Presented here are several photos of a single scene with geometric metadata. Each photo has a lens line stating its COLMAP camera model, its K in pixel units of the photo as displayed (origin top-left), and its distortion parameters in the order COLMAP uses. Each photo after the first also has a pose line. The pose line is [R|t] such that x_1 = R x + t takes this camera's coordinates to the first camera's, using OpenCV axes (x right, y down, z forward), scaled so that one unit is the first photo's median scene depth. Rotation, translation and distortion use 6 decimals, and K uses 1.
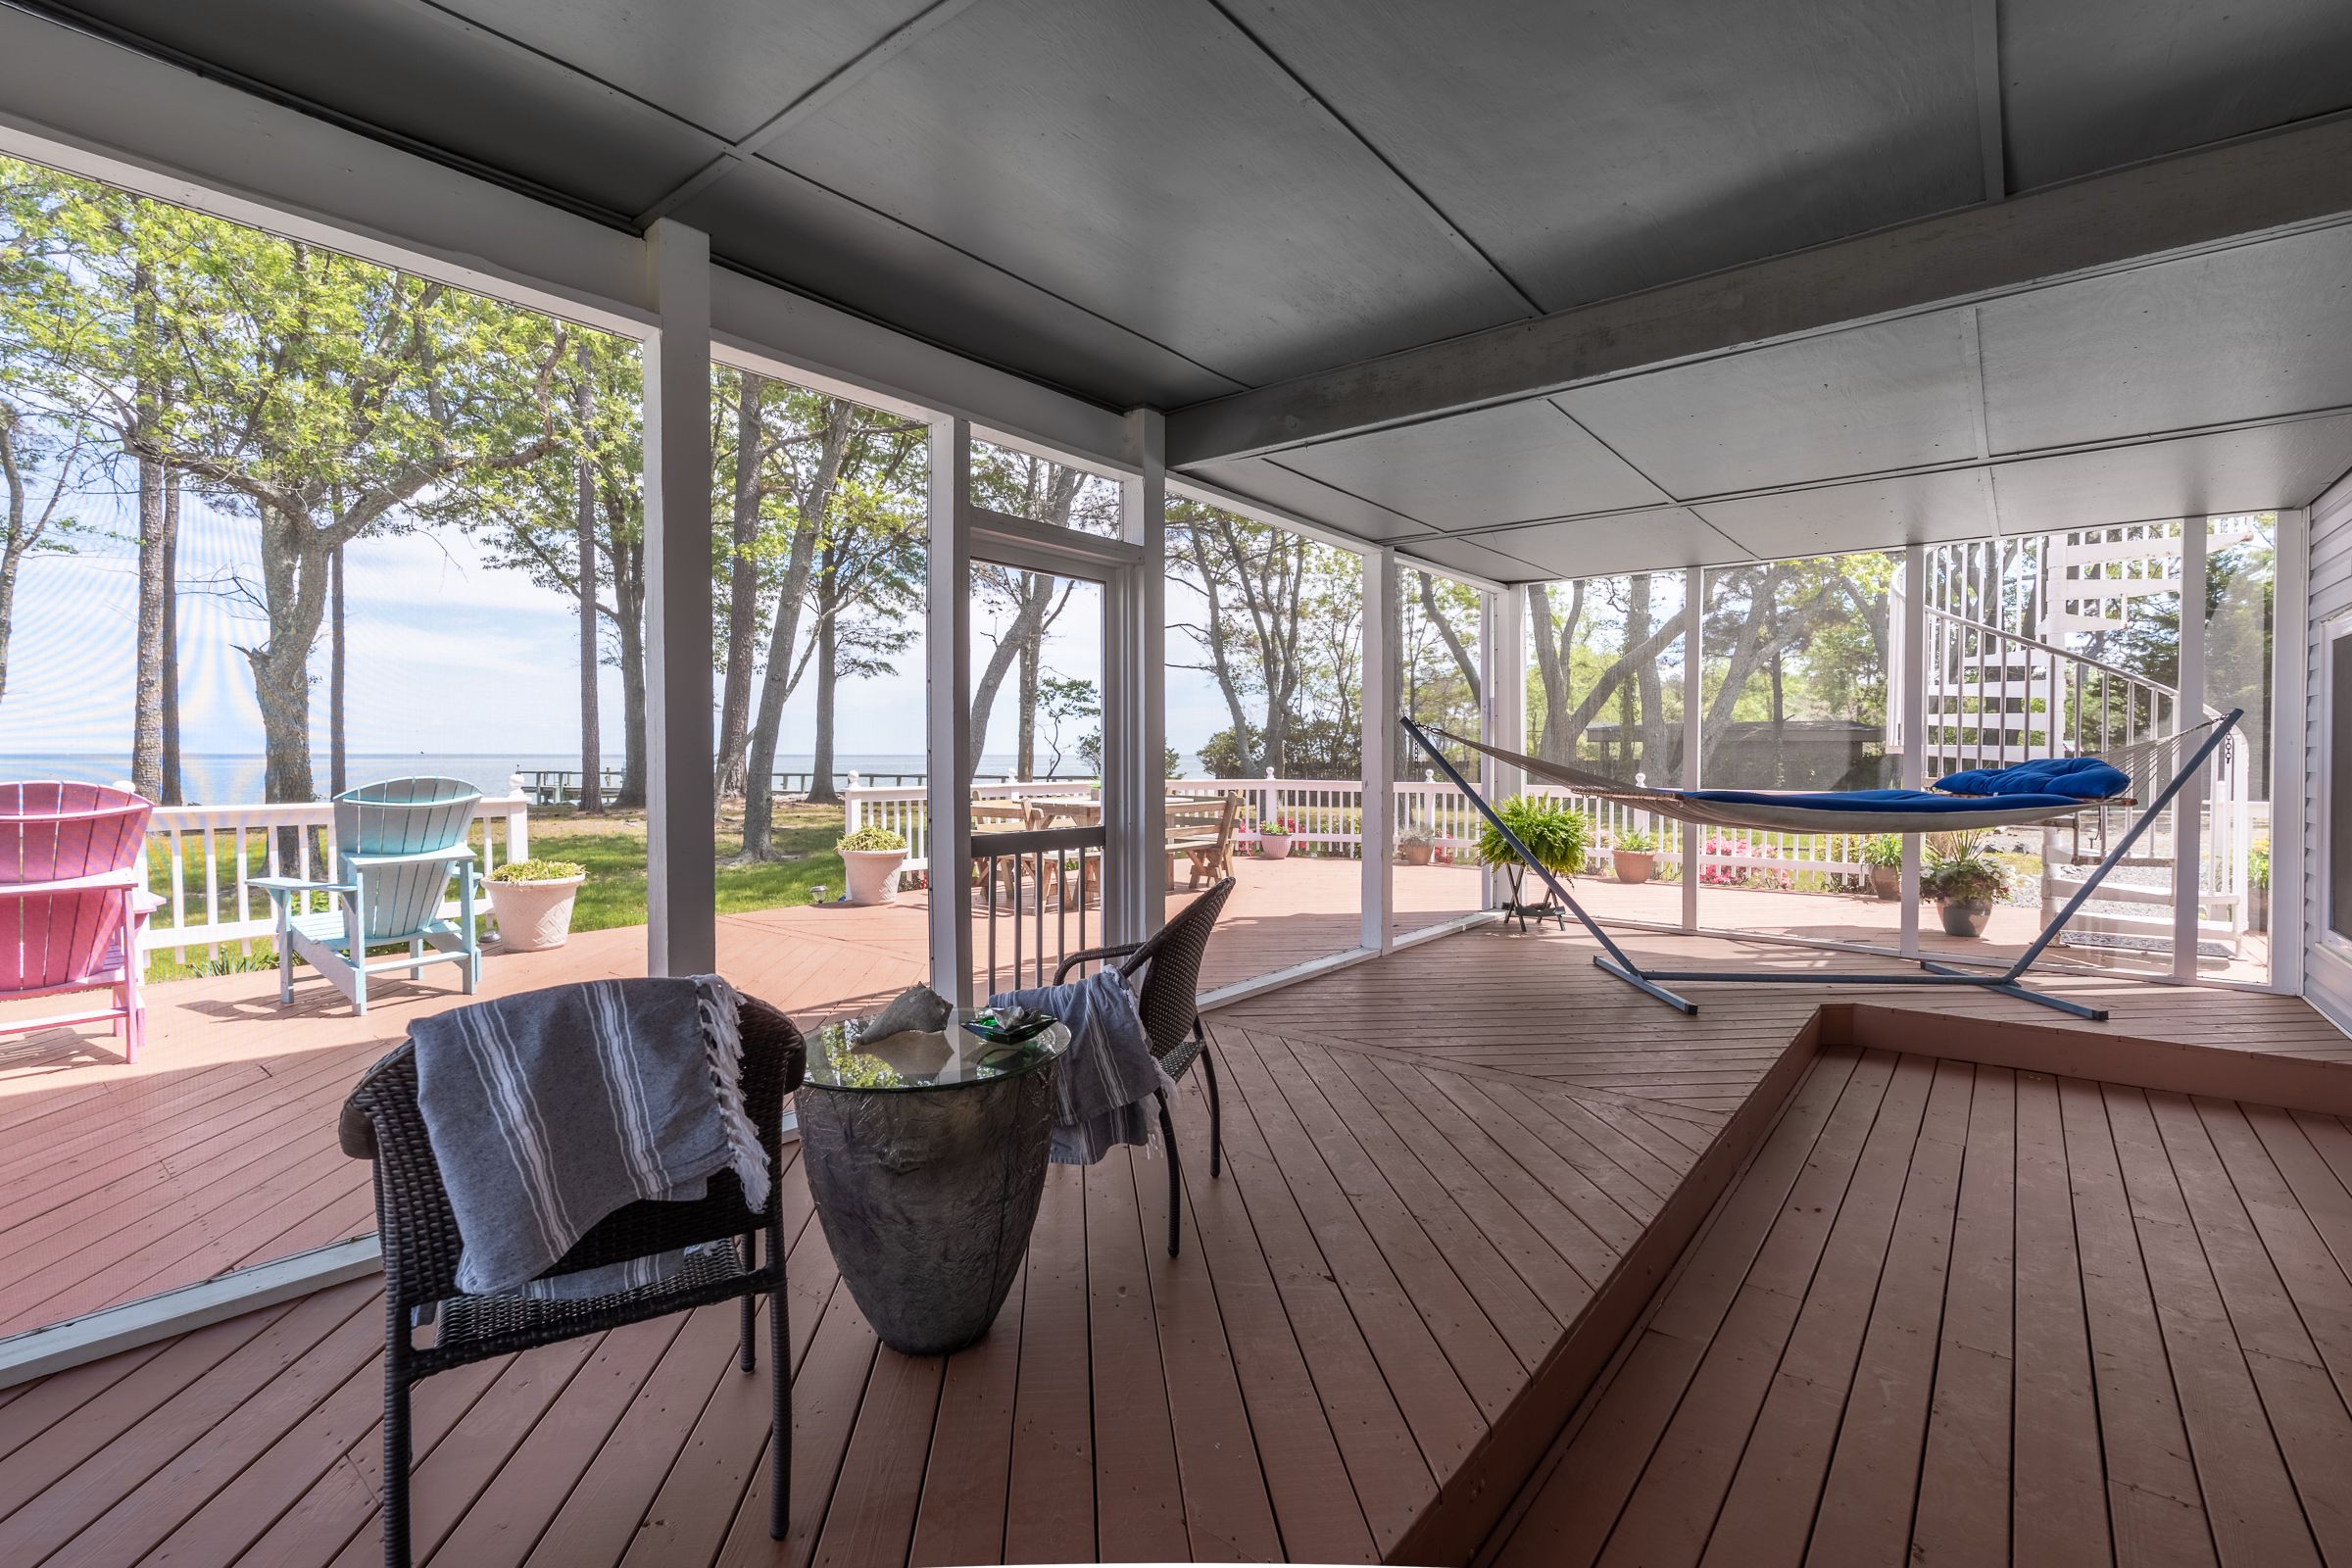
lens RADIAL K [[1028.6, 0, 1137.2], [0, 1028.6, 767.6], [0, 0, 1]] dist [-0.000510, -0.000157]
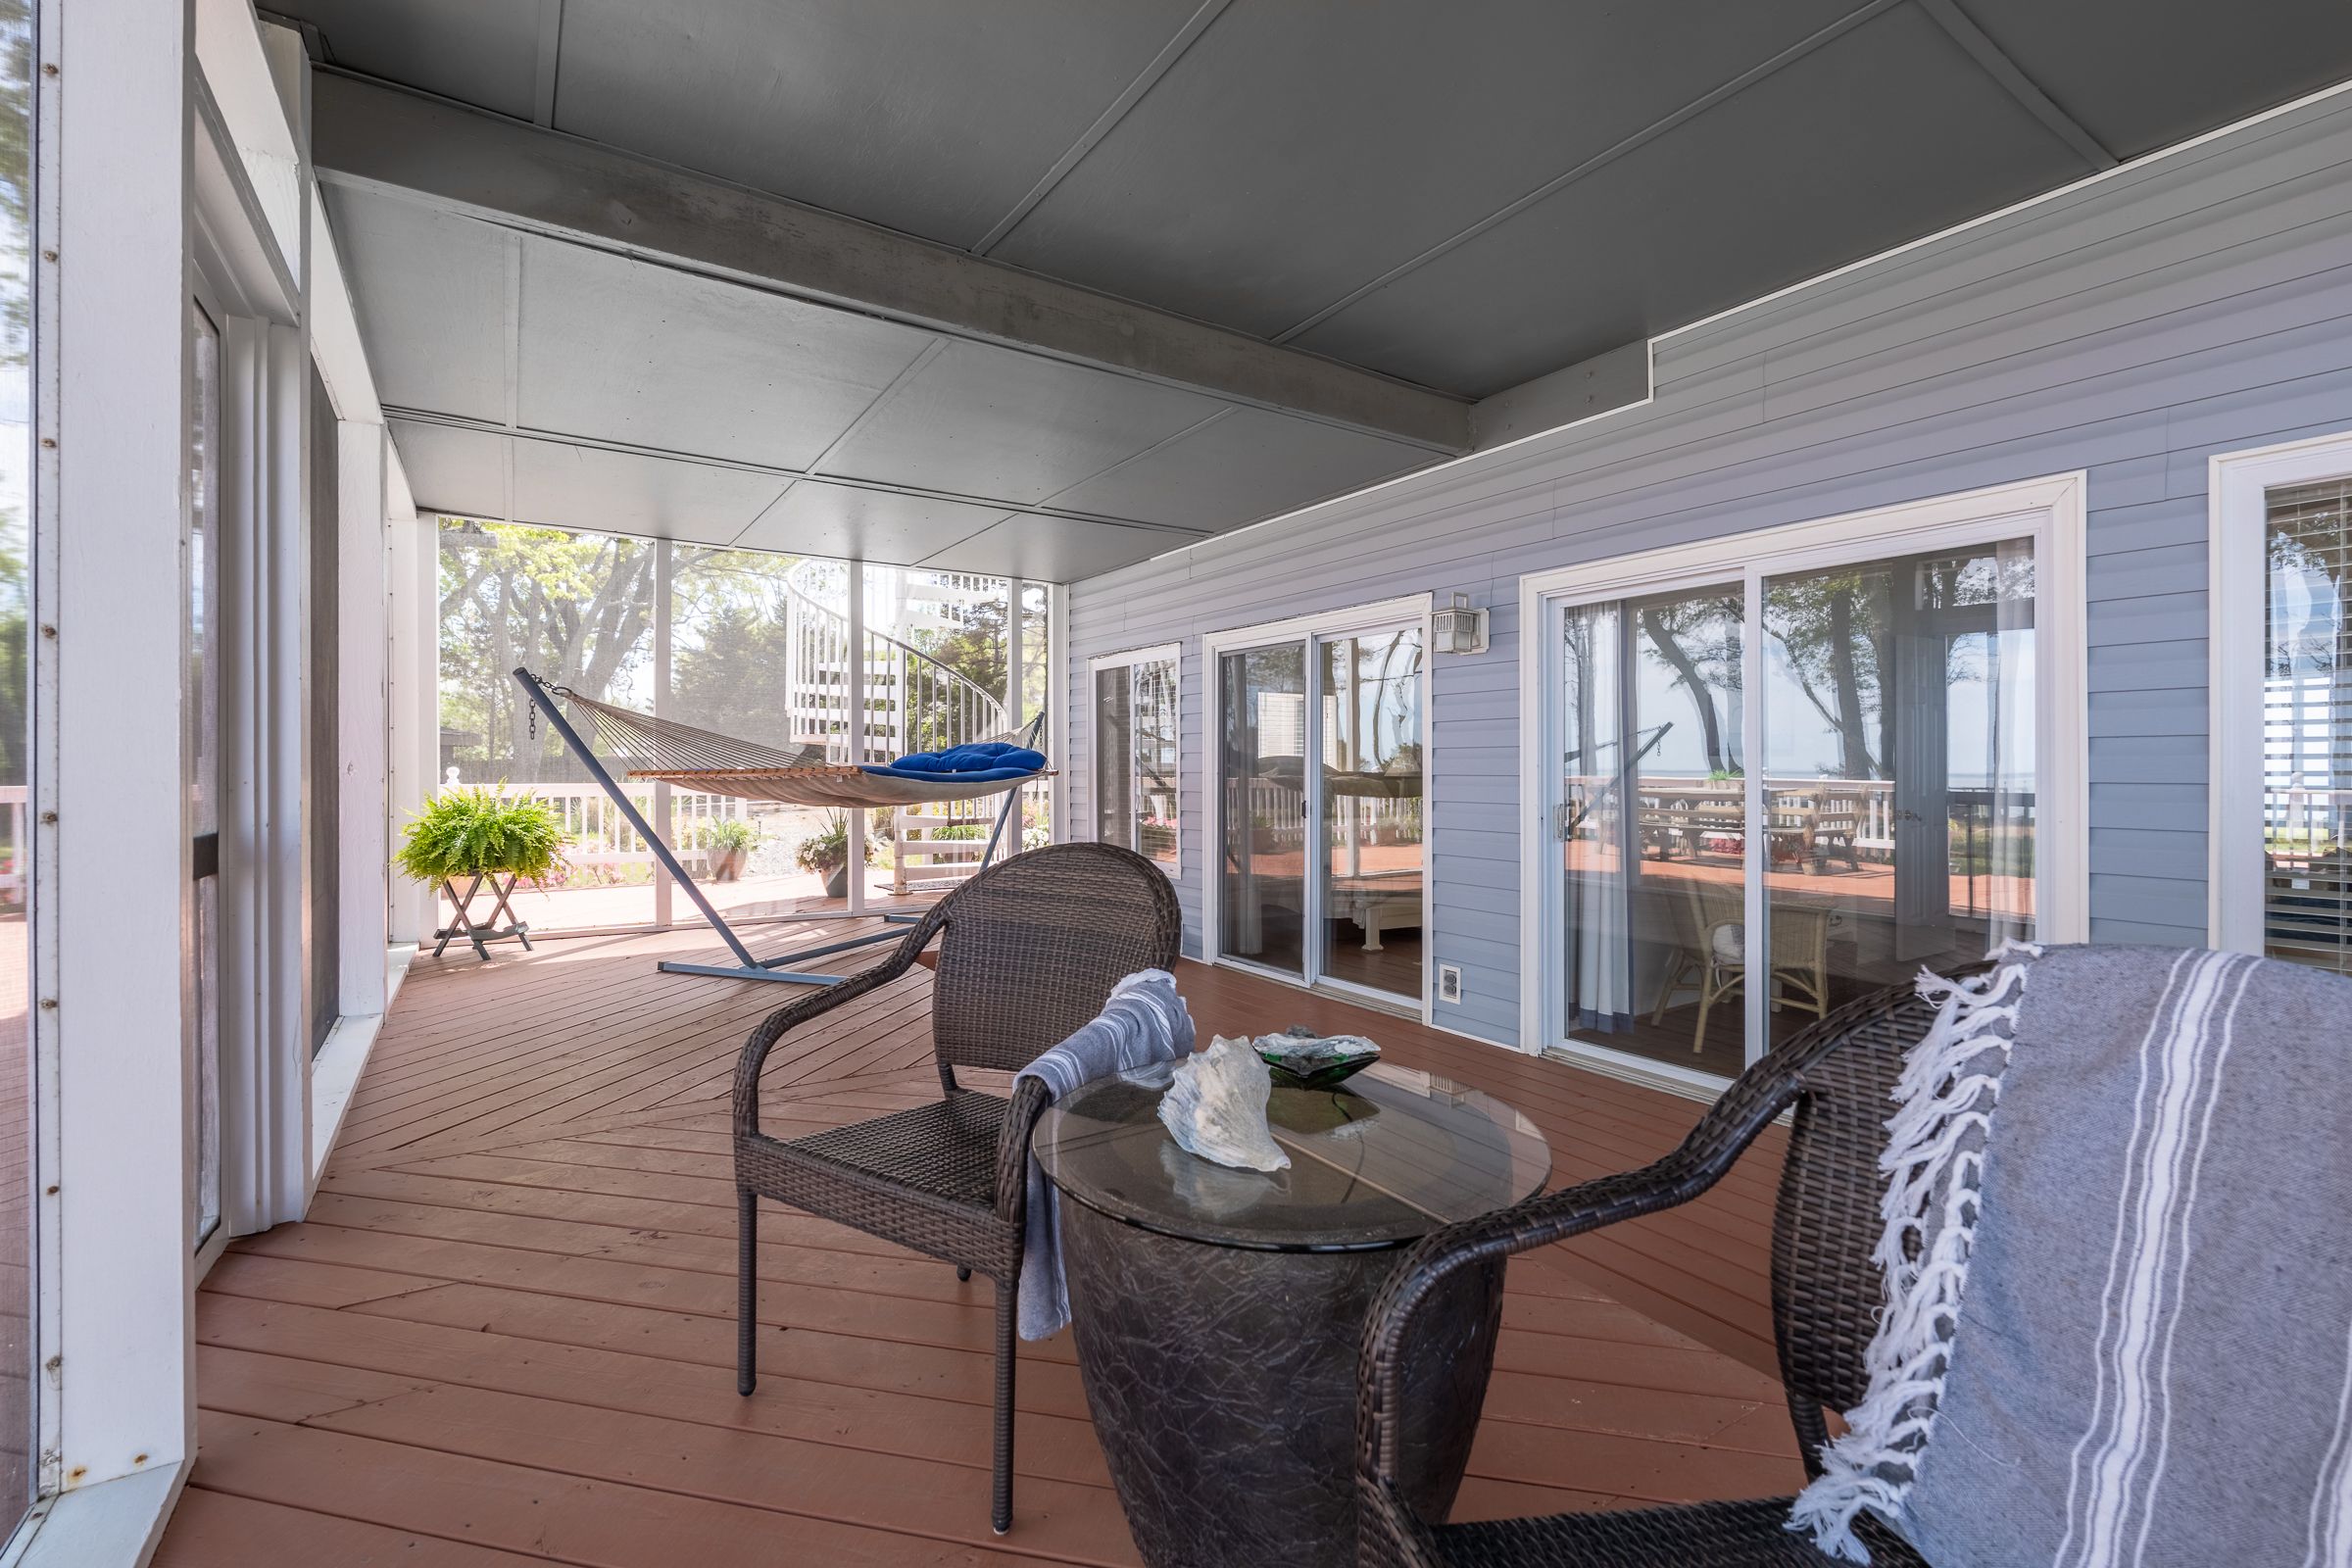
lens RADIAL K [[1028.6, 0, 1173.1], [0, 1028.6, 760.3], [0, 0, 1]] dist [-0.000510, -0.000157]
pose [[0.308247, -0.002762, 0.951302, -0.290485], [0.002011, 0.999995, 0.002252, 0.008747], [-0.951304, 0.001219, 0.308251, 0.369157]]
